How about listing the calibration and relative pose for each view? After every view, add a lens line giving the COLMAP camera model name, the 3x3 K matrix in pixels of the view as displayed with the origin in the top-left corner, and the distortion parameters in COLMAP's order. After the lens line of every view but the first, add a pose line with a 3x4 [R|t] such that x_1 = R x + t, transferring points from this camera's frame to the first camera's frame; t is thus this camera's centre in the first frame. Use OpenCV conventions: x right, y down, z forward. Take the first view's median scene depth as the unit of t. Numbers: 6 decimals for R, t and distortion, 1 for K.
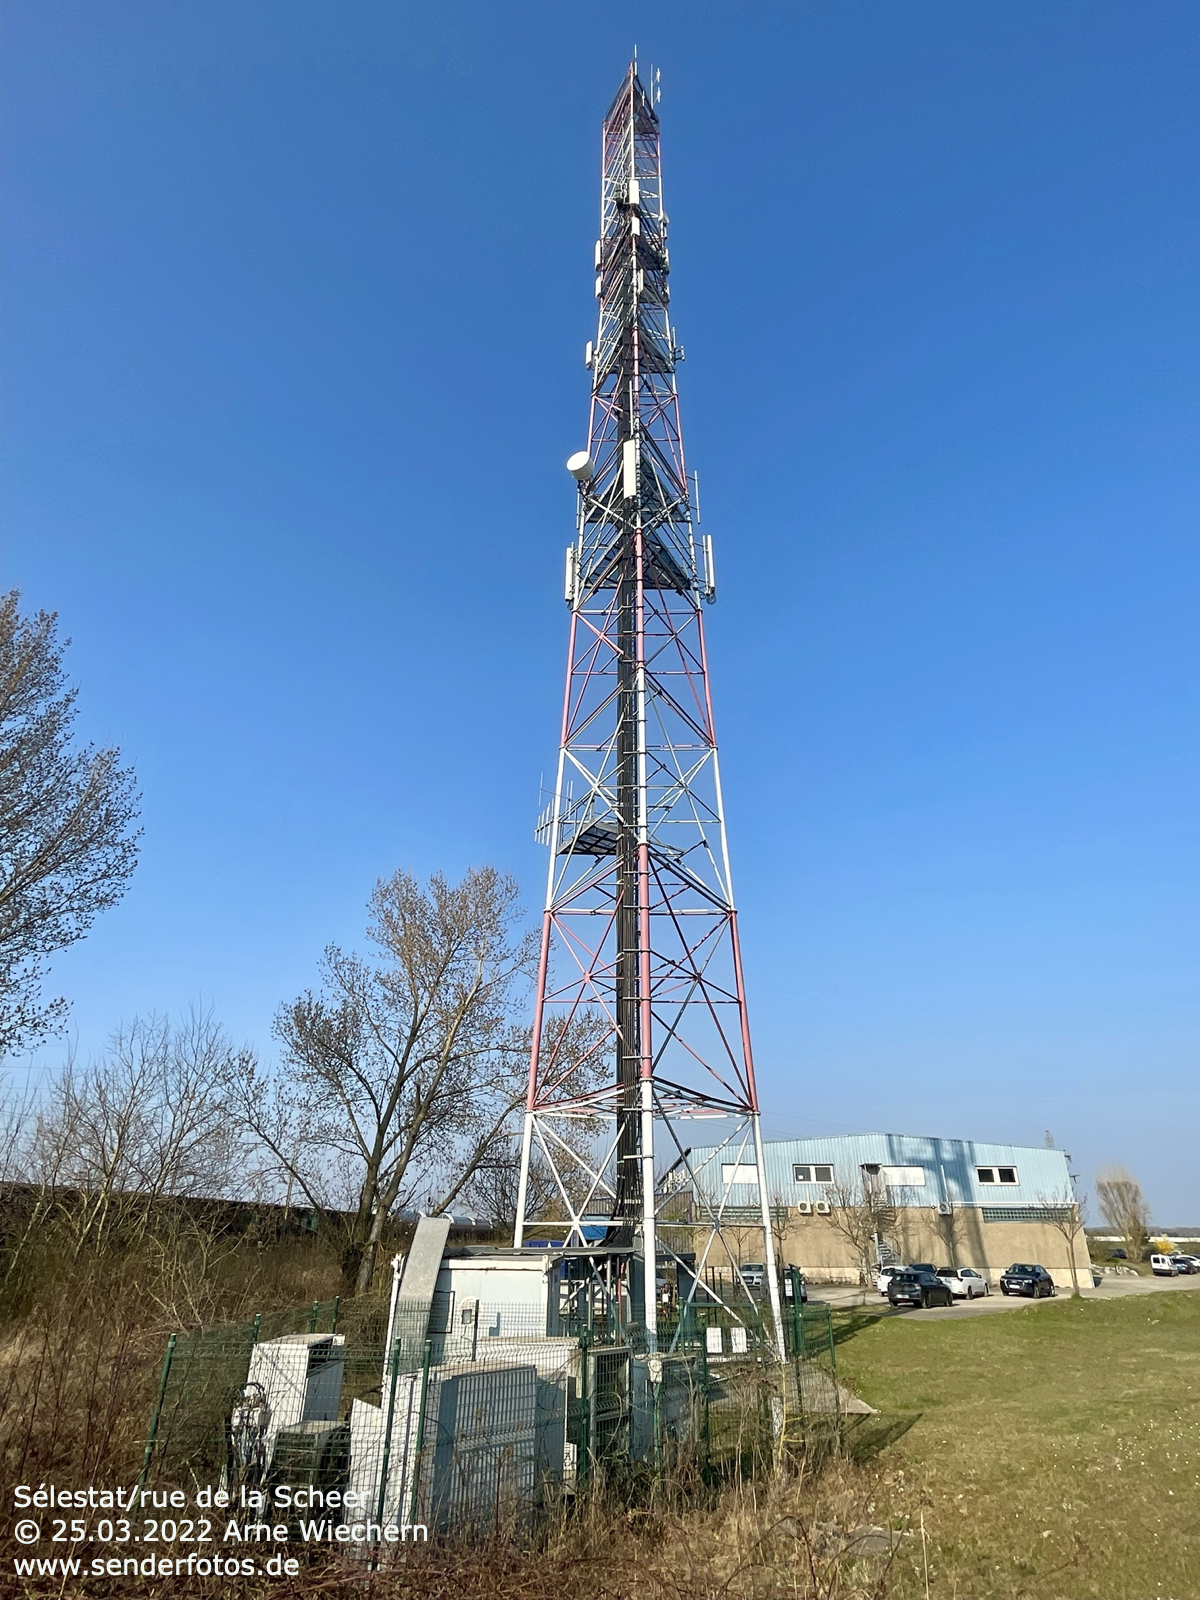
lens RADIAL K [[838.4, 0, 600.0], [0, 838.4, 800.0], [0, 0, 1]] dist [-0.003894, -0.001598]
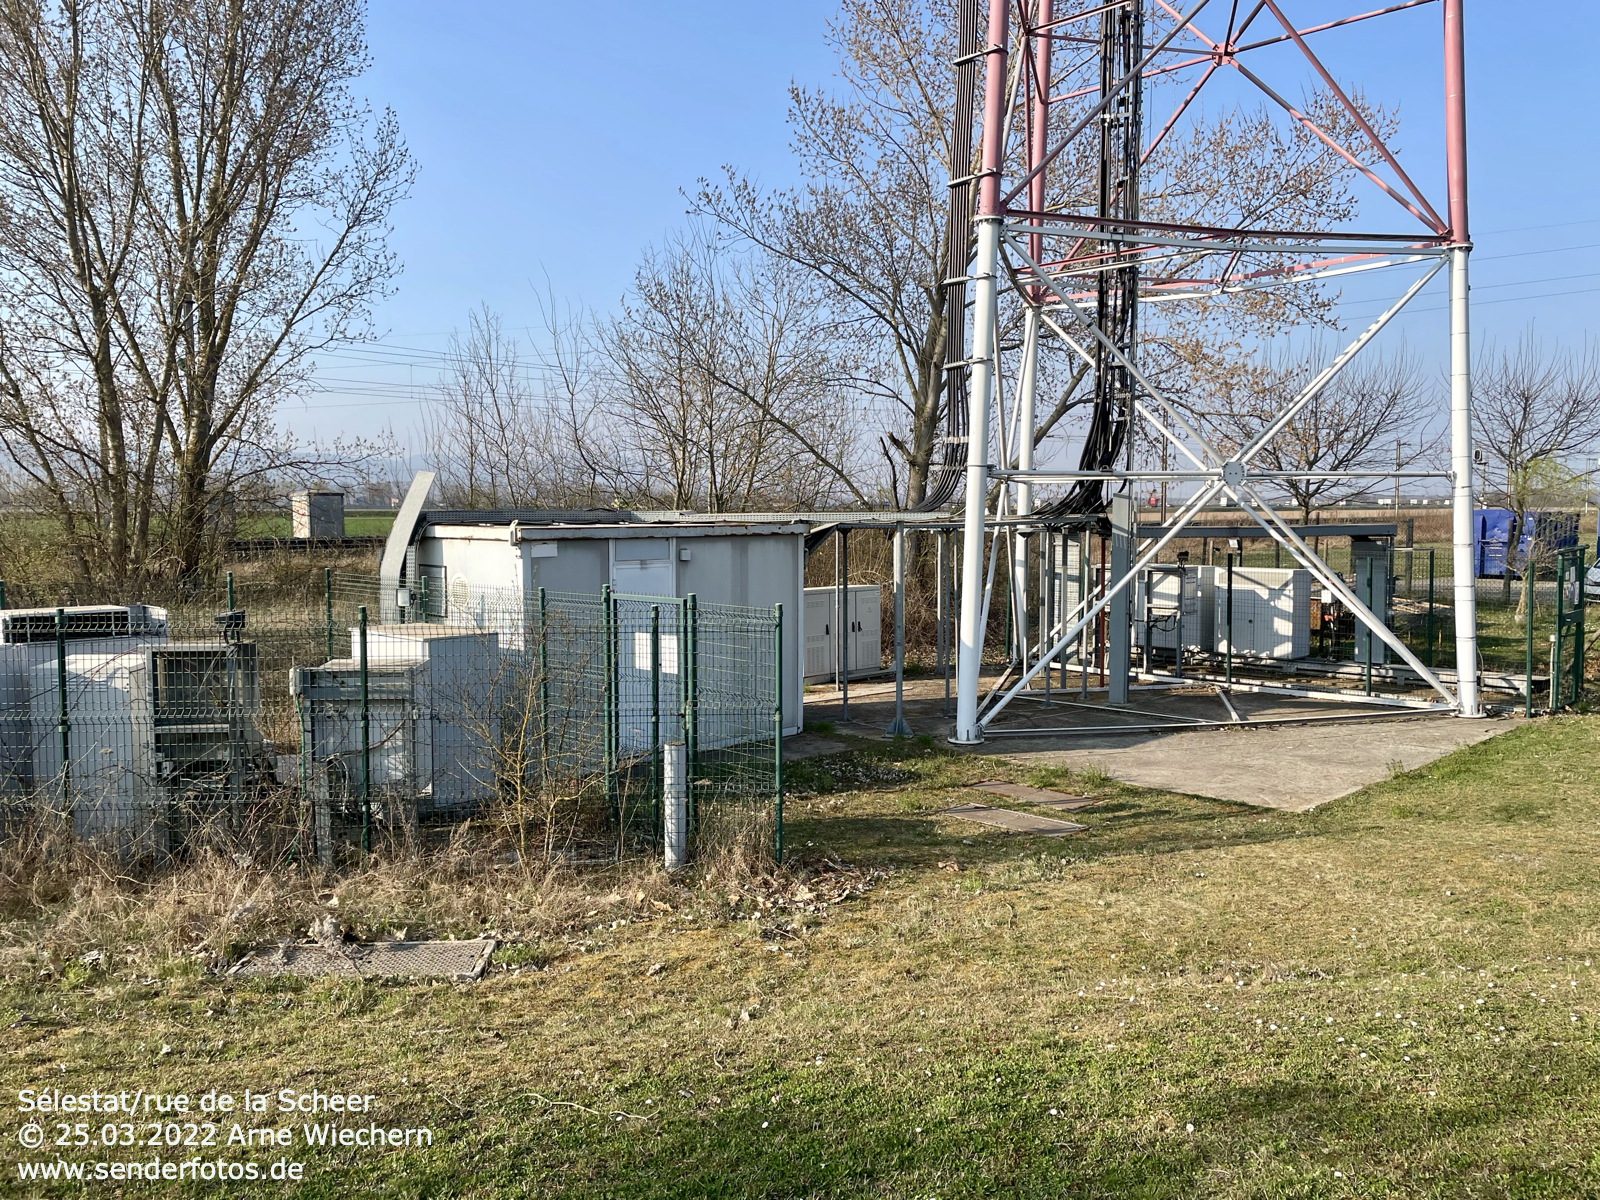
lens RADIAL K [[1219.8, 0, 800.0], [0, 1219.8, 600.0], [0, 0, 1]] dist [-0.002068, 0.000987]
pose [[0.710758, 0.045832, -0.701942, 0.242024], [0.330166, 0.859394, 0.390426, 0.100649], [0.621139, -0.509256, 0.595689, 0.181860]]
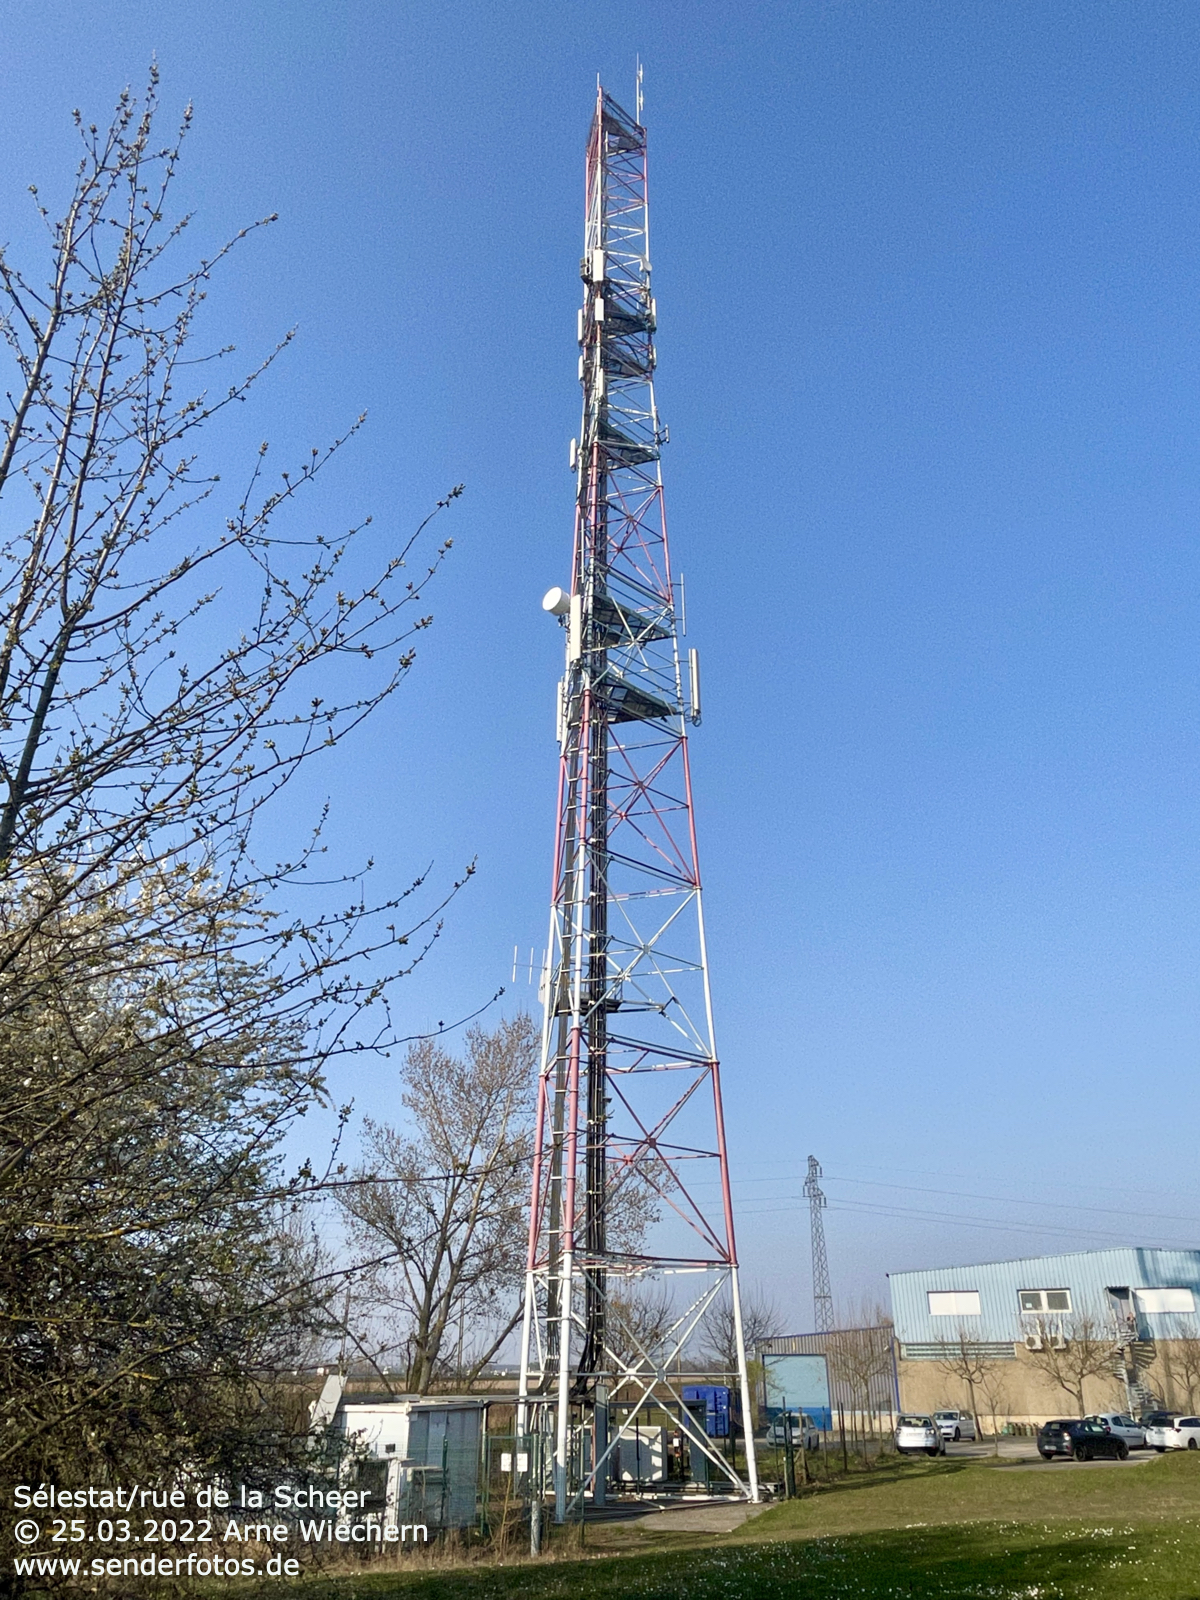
lens RADIAL K [[1129.7, 0, 600.0], [0, 1129.7, 800.0], [0, 0, 1]] dist [0.000468, 0.001642]
pose [[0.956604, -0.139790, -0.255672, 0.282748], [0.141888, 0.989829, -0.010318, -0.125563], [0.254514, -0.026407, 0.966709, -0.232855]]
